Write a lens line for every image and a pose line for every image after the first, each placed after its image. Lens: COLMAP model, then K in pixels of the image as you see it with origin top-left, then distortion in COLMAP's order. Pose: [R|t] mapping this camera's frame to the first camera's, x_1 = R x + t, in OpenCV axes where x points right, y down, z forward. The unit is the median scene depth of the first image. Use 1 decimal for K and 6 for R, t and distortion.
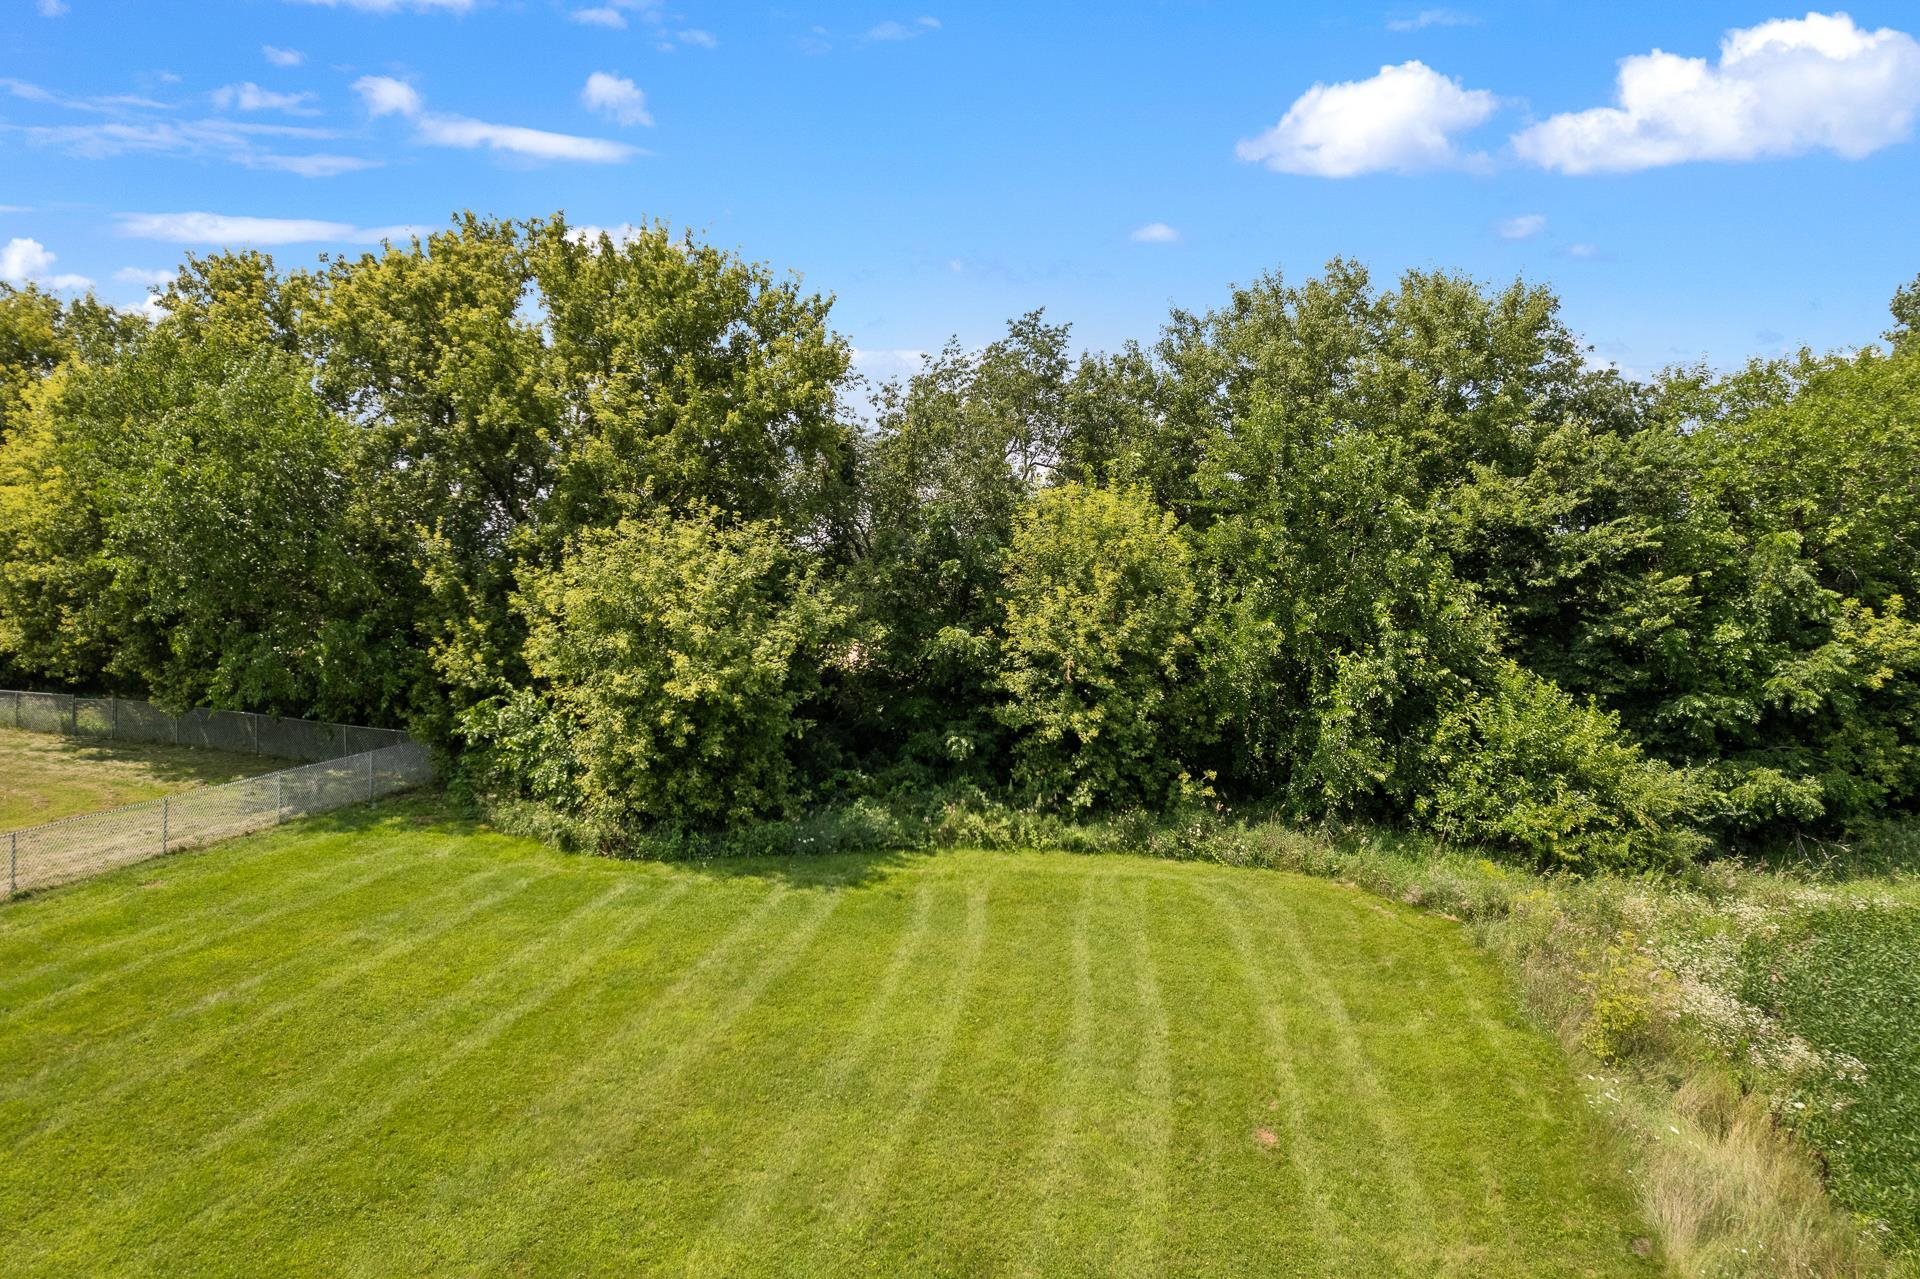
lens RADIAL K [[1230.3, 0, 969.8], [0, 1230.3, 644.5], [0, 0, 1]] dist [-0.076016, 0.071416]
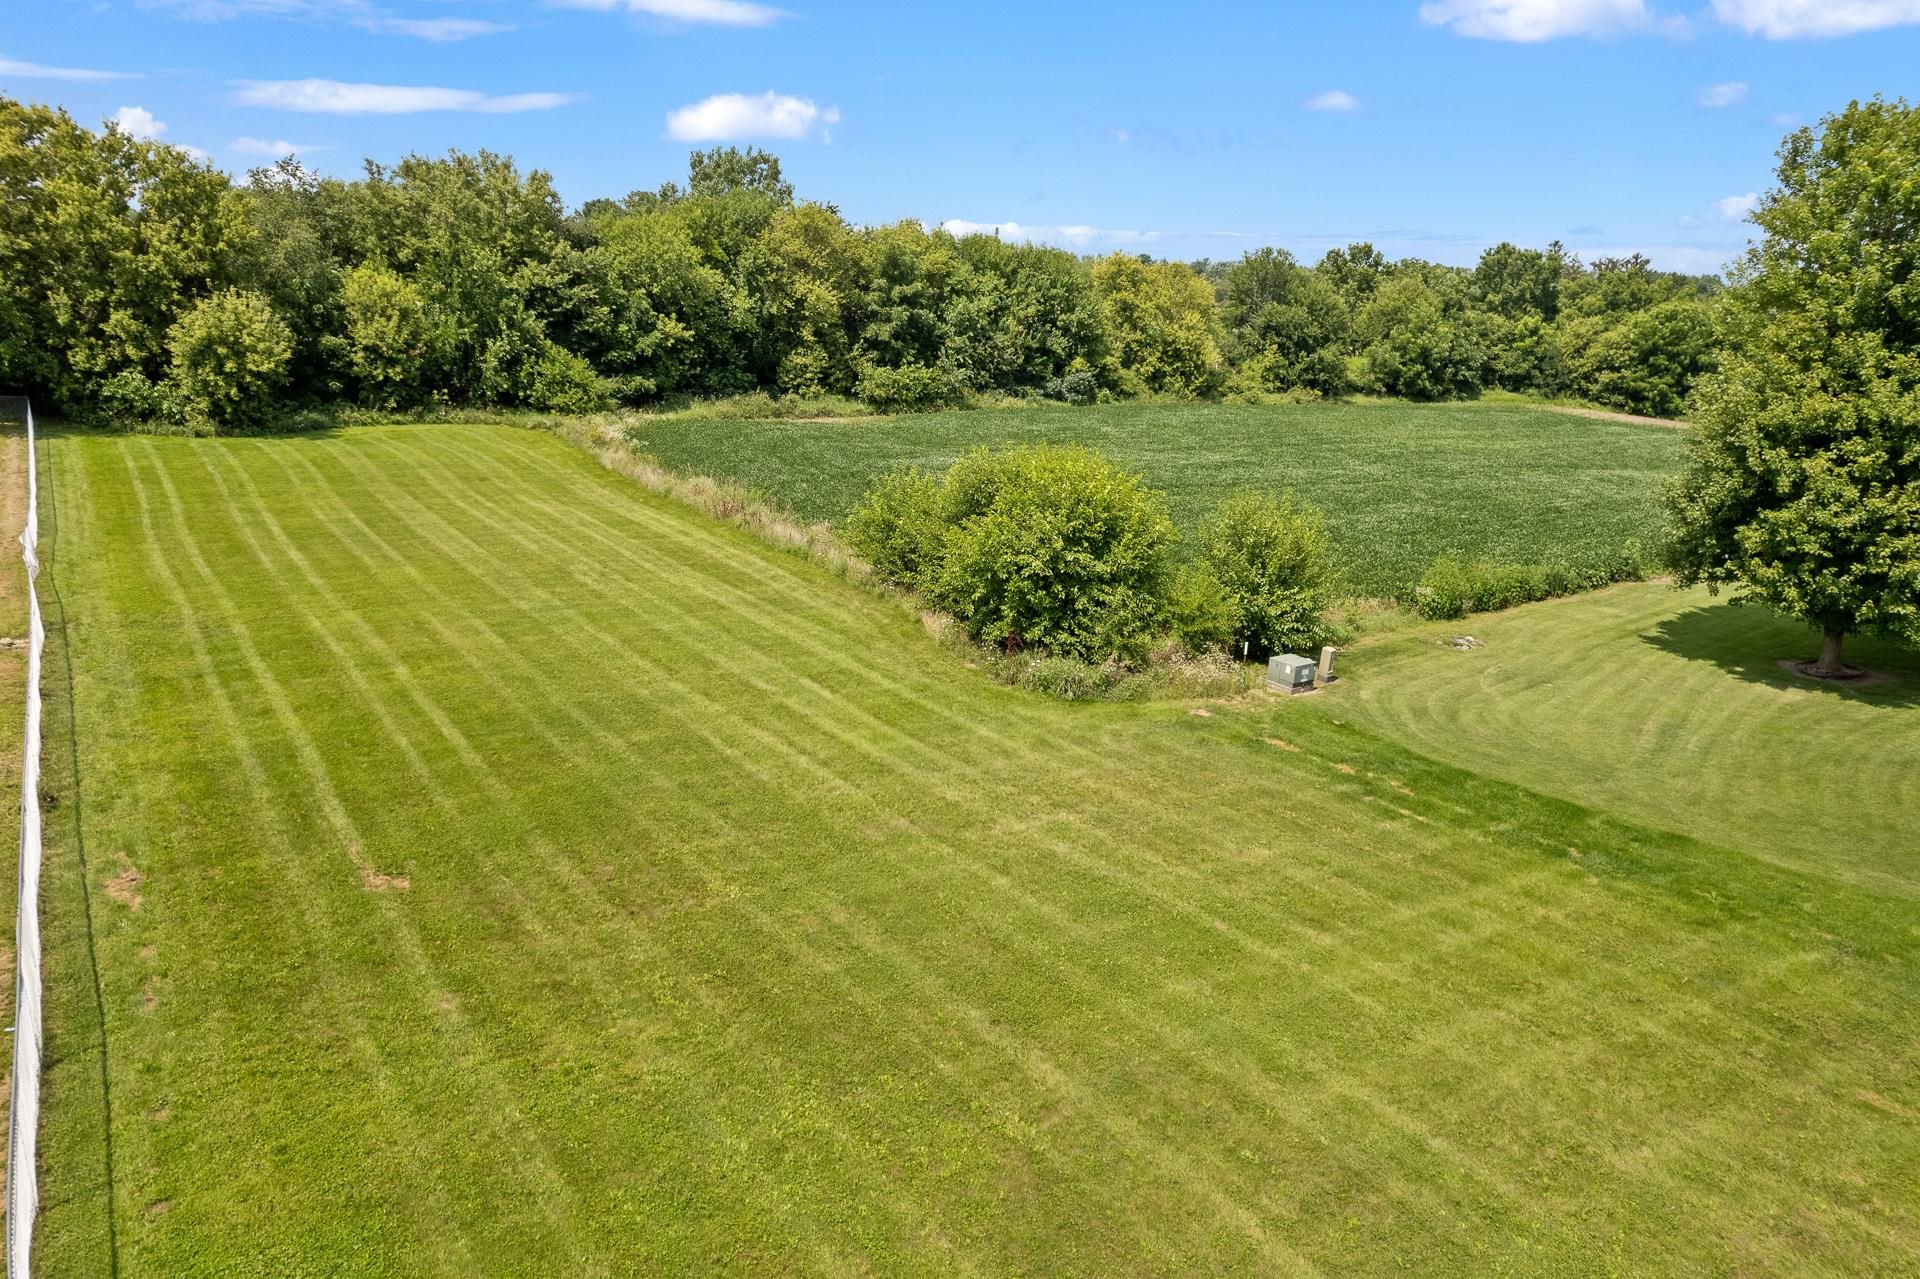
lens RADIAL K [[1230.3, 0, 969.8], [0, 1230.3, 644.5], [0, 0, 1]] dist [-0.076016, 0.071416]
pose [[0.706219, -0.199748, 0.679232, -0.857524], [-0.008402, 0.956944, 0.290152, -0.132463], [-0.707944, -0.210618, 0.674133, -1.607748]]
